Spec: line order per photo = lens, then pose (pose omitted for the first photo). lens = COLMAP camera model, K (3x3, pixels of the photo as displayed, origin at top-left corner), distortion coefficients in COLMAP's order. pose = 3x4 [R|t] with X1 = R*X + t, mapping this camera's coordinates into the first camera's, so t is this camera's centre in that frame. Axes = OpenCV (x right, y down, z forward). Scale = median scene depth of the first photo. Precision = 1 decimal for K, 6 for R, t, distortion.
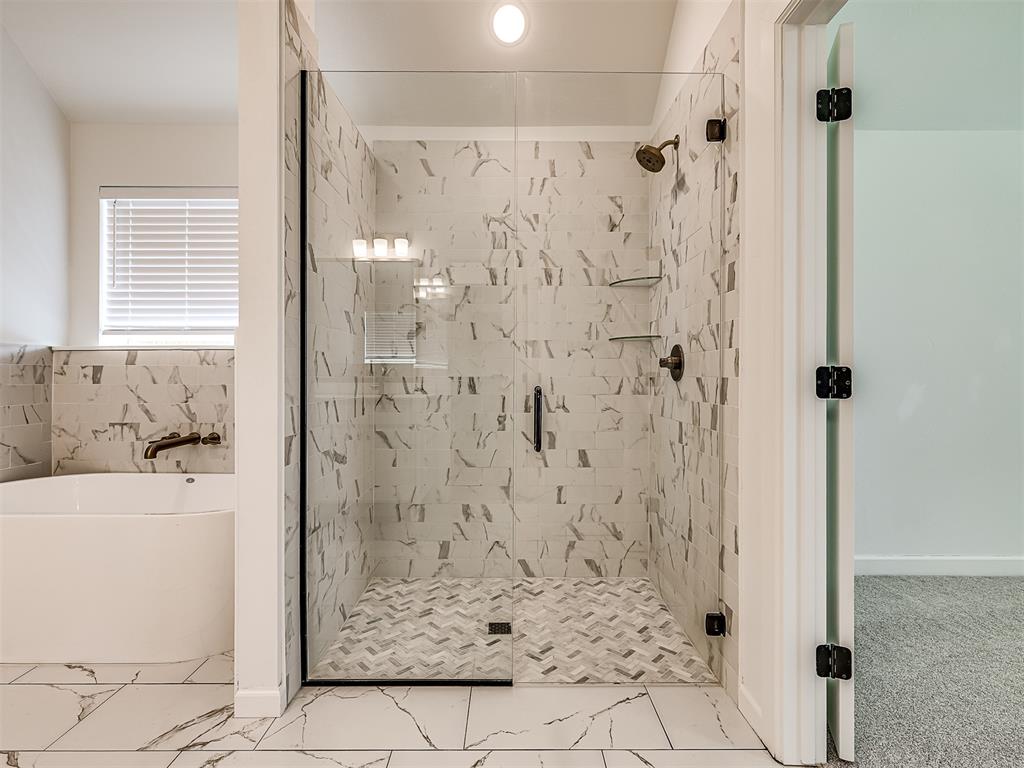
lens RADIAL K [[484.6, 0, 509.4], [0, 484.6, 377.4], [0, 0, 1]] dist [0.003432, -0.000685]
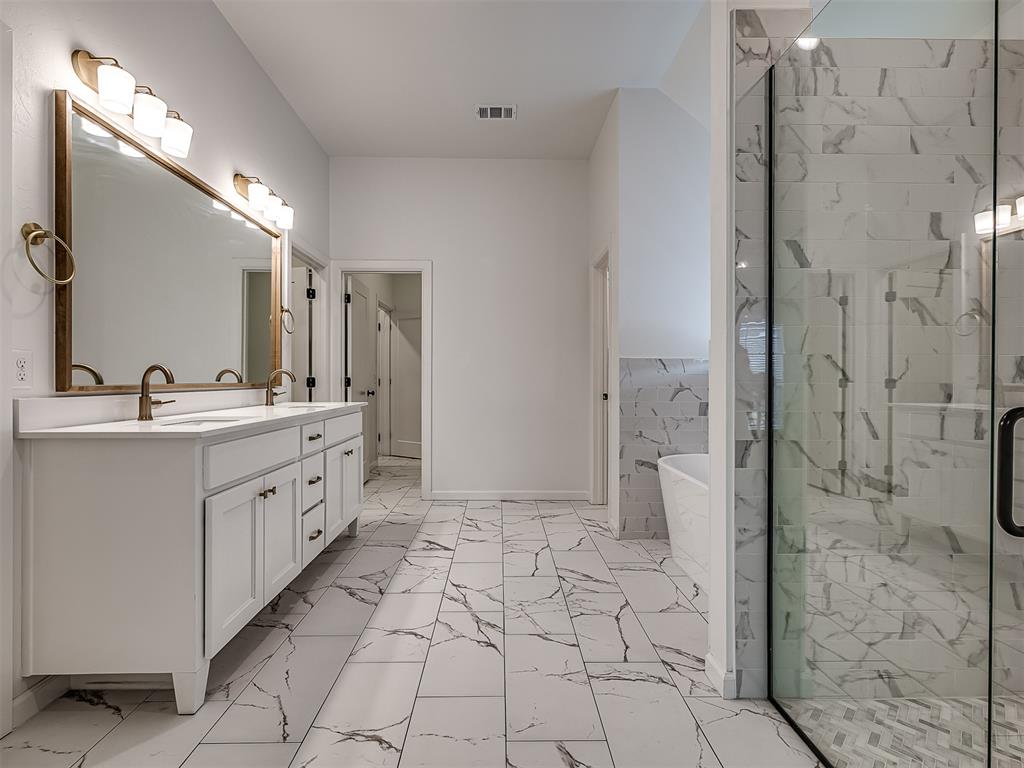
lens RADIAL K [[484.6, 0, 507.7], [0, 484.6, 381.8], [0, 0, 1]] dist [0.003432, -0.000685]
pose [[0.011933, 0.001852, -0.999927, 0.412234], [-0.005666, 0.999982, 0.001784, -0.000993], [0.999913, 0.005644, 0.011943, 0.350445]]
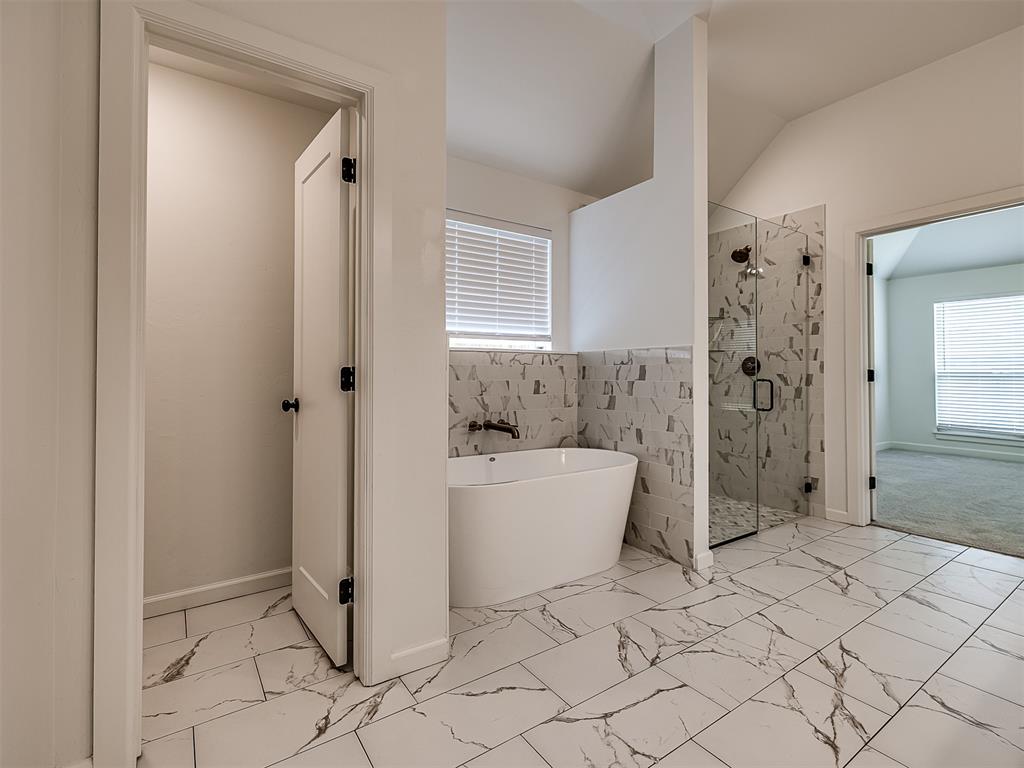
lens RADIAL K [[484.6, 0, 527.6], [0, 484.6, 371.5], [0, 0, 1]] dist [0.003432, -0.000685]
pose [[0.819904, 0.002247, 0.572497, -1.419064], [0.002428, 0.999970, -0.007402, 0.002077], [-0.572497, 0.007458, 0.819873, -0.049706]]
